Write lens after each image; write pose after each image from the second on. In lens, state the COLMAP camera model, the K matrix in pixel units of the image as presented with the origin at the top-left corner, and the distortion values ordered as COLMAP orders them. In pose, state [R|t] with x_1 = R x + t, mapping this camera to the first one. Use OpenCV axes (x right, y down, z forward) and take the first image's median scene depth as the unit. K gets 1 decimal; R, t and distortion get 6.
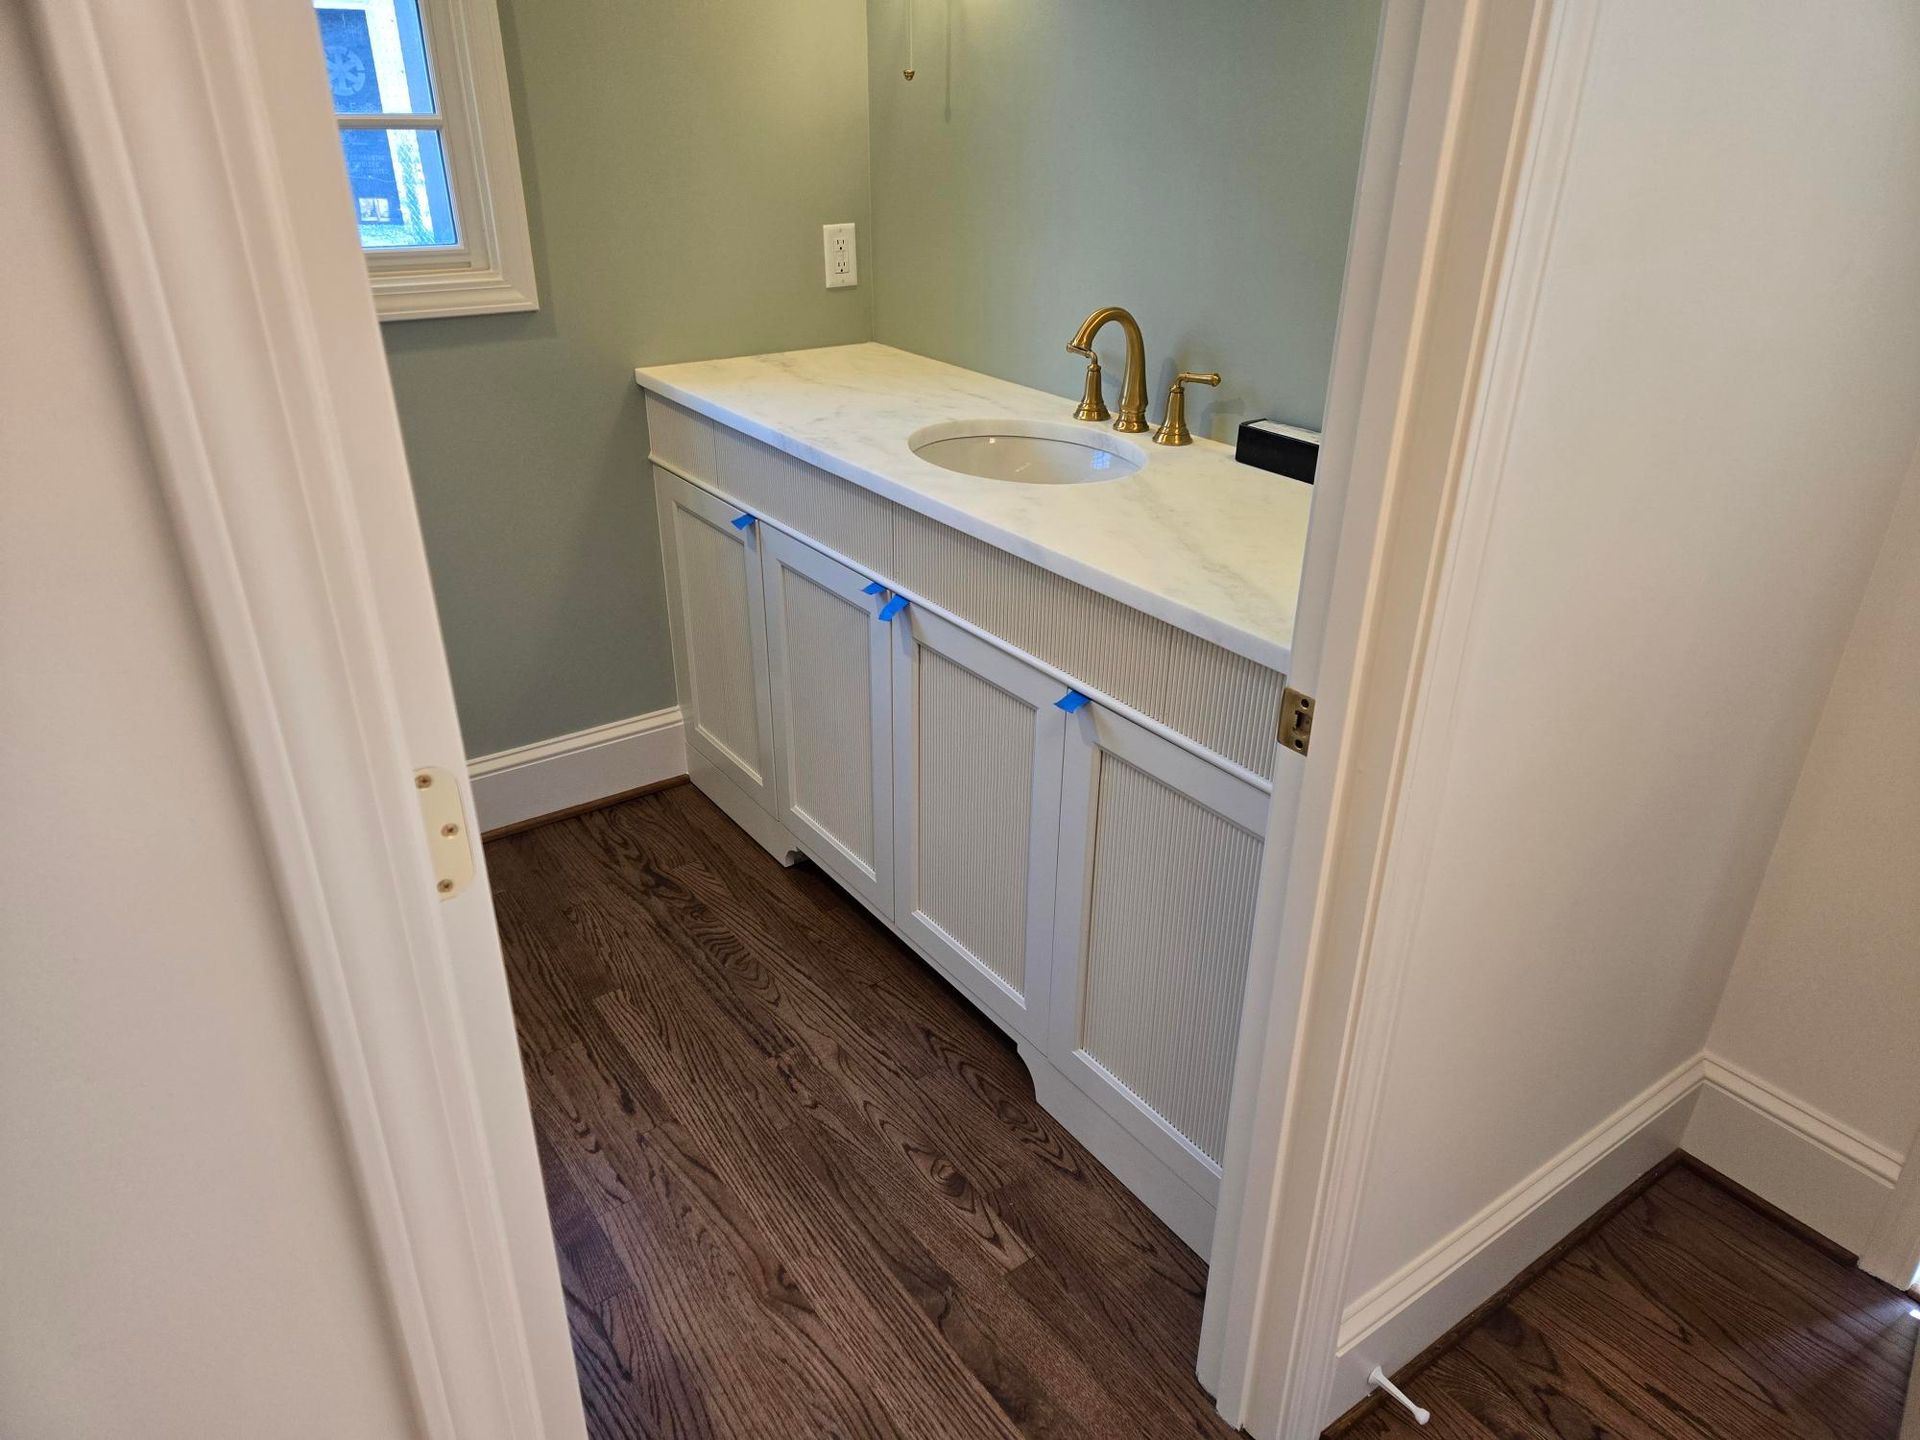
lens RADIAL K [[1283.5, 0, 965.0], [0, 1283.5, 733.0], [0, 0, 1]] dist [0.075625, -0.060173]
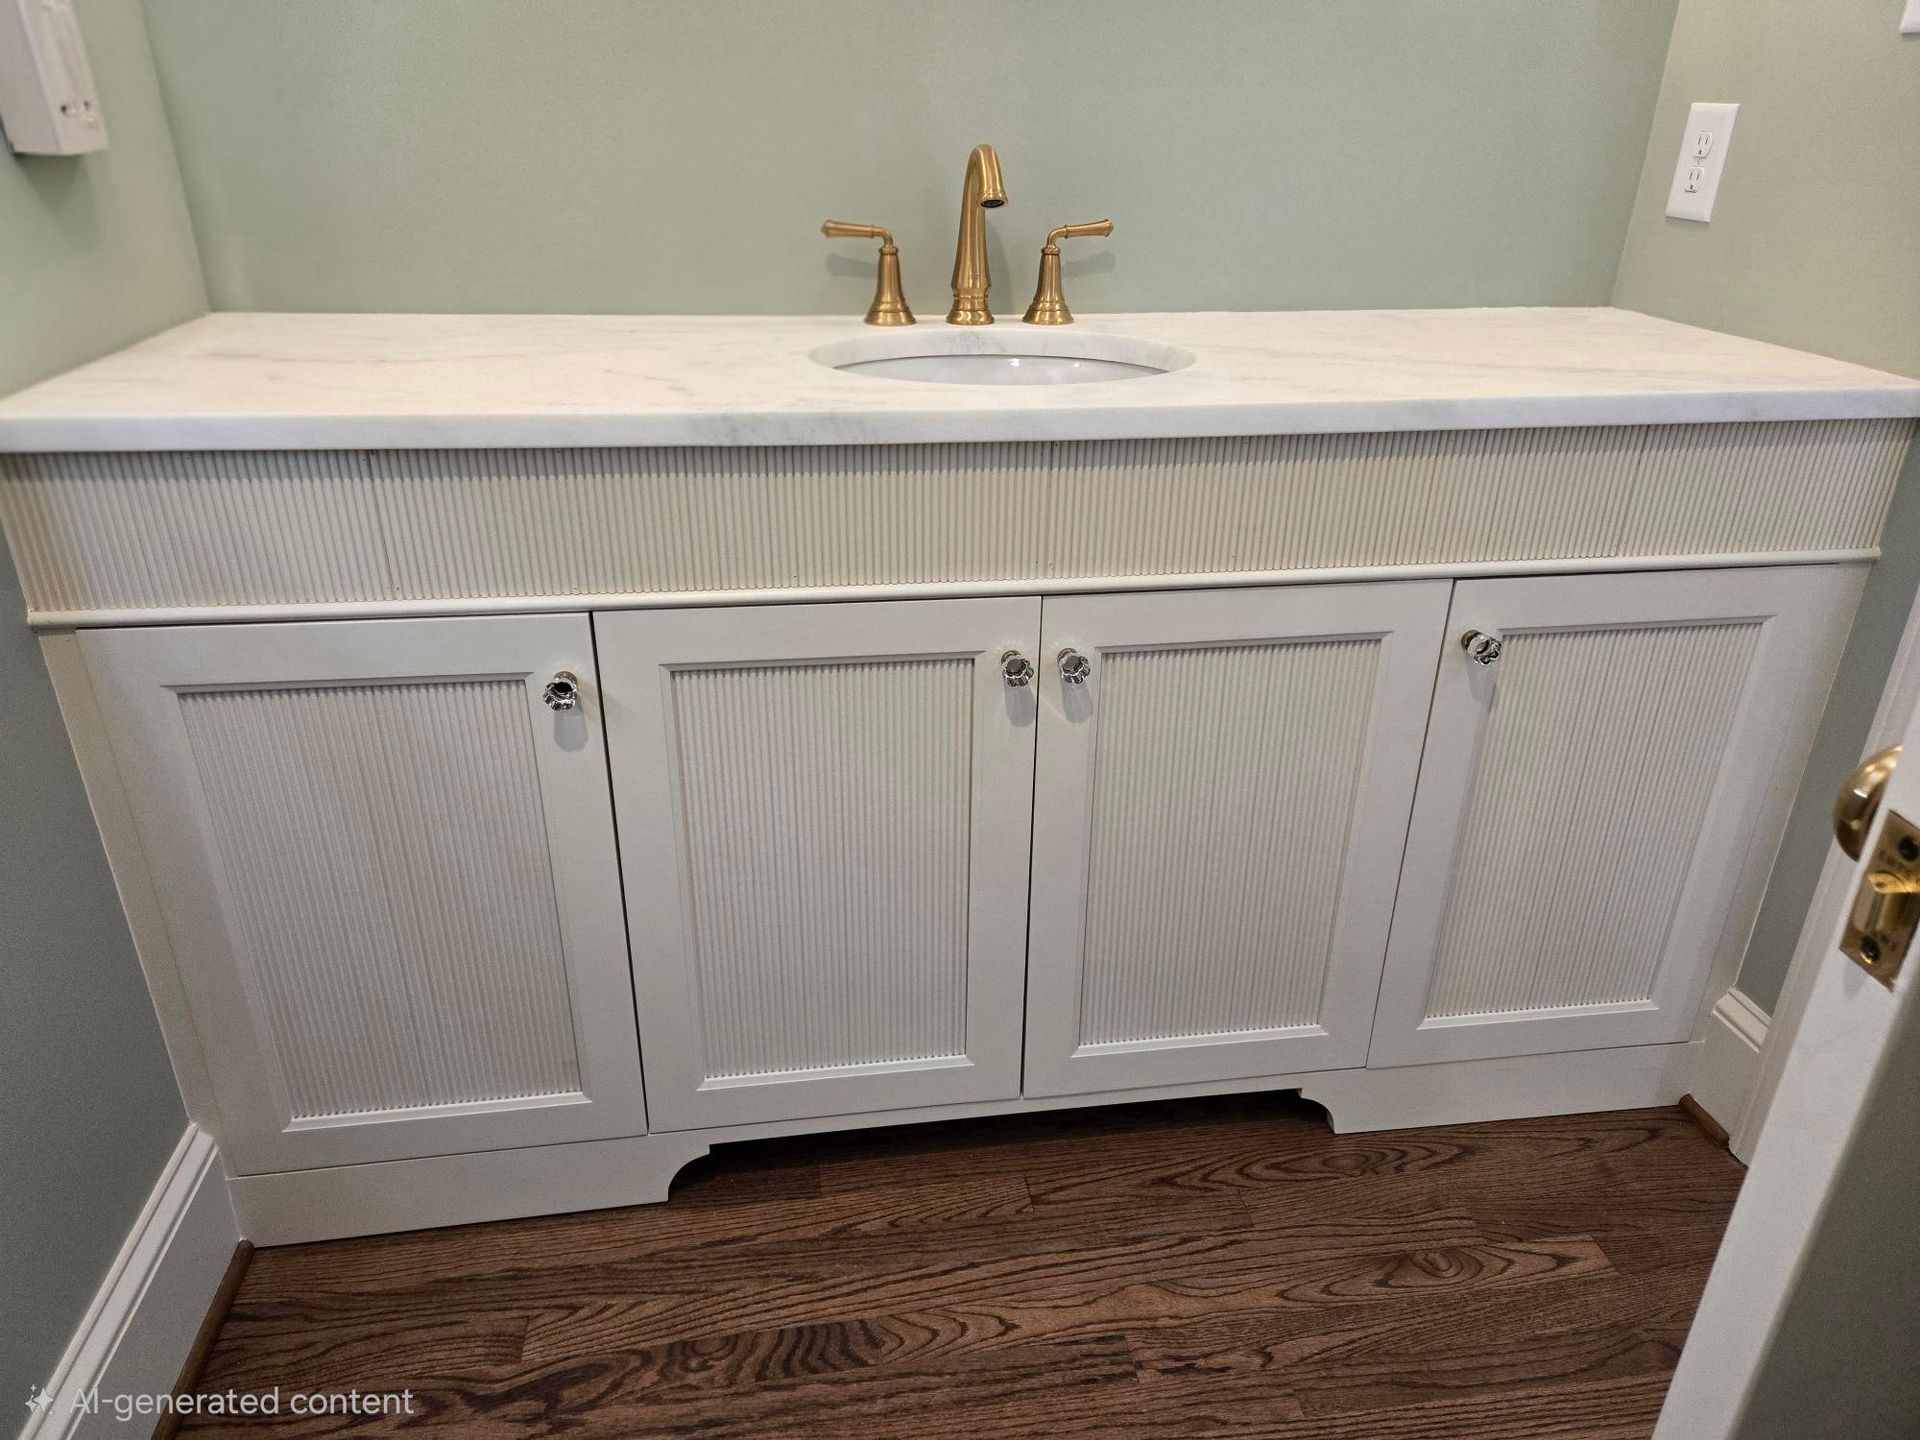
lens RADIAL K [[1283.5, 0, 954.5], [0, 1283.5, 721.6], [0, 0, 1]] dist [0.075625, -0.060173]
pose [[0.455410, -0.377992, 0.806055, -0.572256], [0.394383, 0.897364, 0.197990, -0.184355], [-0.798163, 0.227728, 0.557742, 0.651931]]
